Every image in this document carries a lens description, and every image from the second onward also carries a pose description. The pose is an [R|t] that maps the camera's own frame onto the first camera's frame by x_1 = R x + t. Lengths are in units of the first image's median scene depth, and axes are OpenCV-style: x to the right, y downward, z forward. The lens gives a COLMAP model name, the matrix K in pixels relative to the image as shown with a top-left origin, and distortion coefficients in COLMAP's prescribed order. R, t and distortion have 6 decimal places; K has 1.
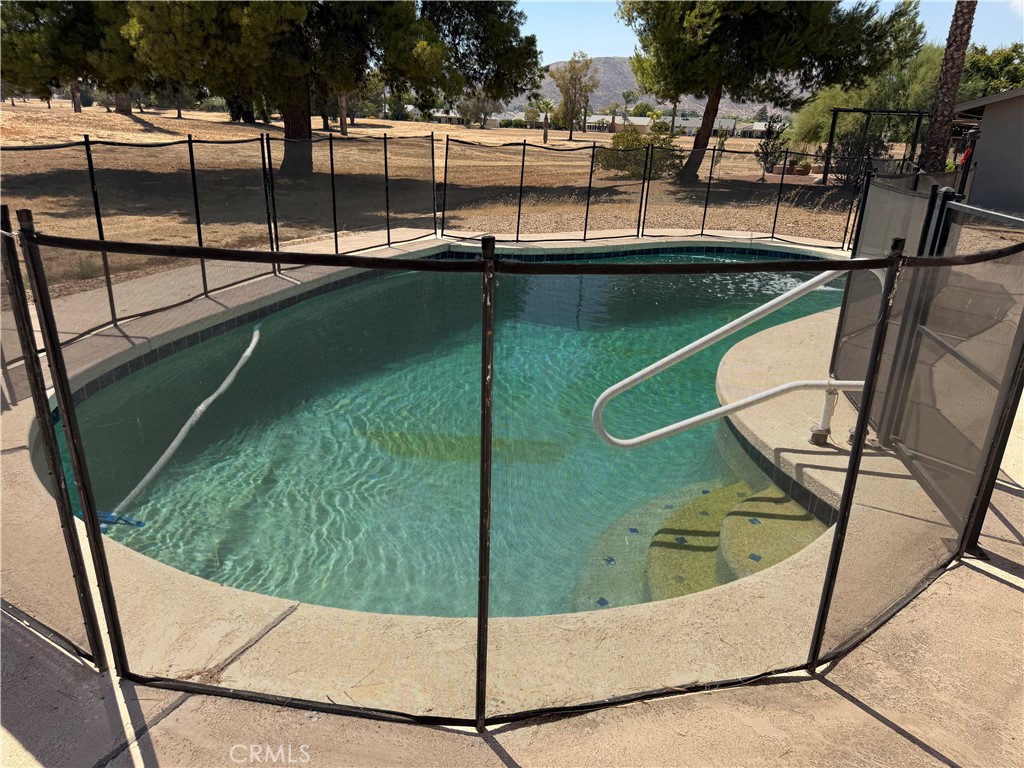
lens RADIAL K [[709.8, 0, 512.0], [0, 709.8, 384.0], [0, 0, 1]] dist [0.006226, -0.000016]
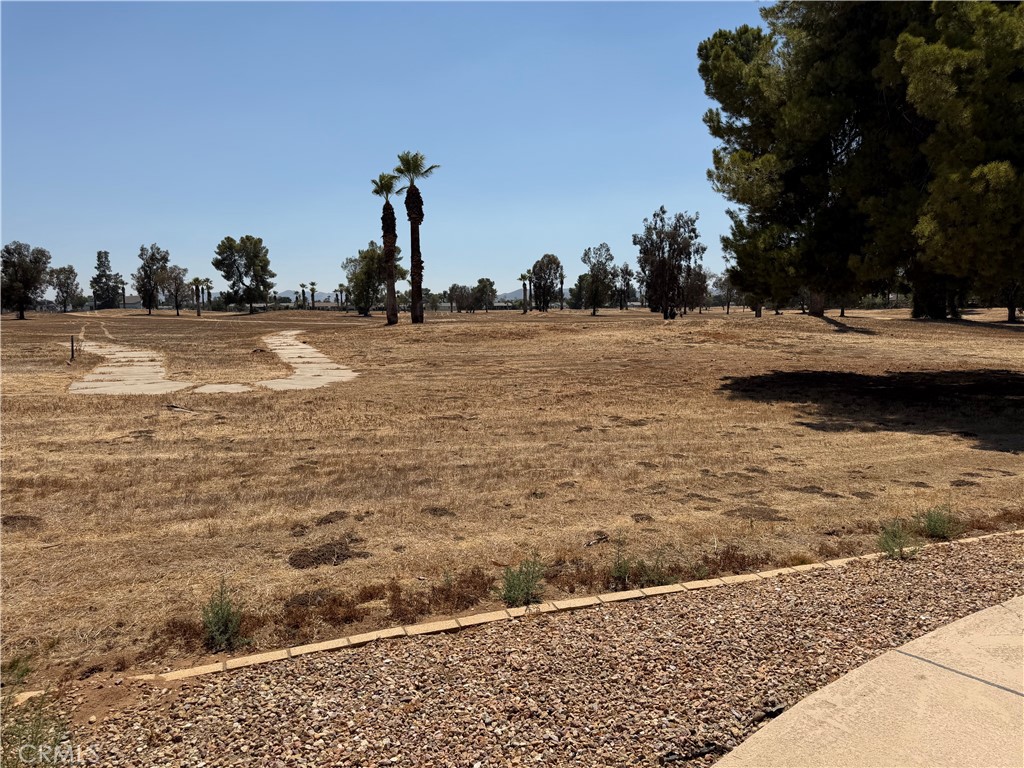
lens RADIAL K [[709.8, 0, 512.0], [0, 709.8, 384.0], [0, 0, 1]] dist [0.006226, -0.000016]
pose [[0.678590, 0.024620, -0.734105, -0.093223], [-0.214320, 0.962584, -0.165830, -0.022256], [0.702555, 0.269864, 0.658476, 0.046076]]
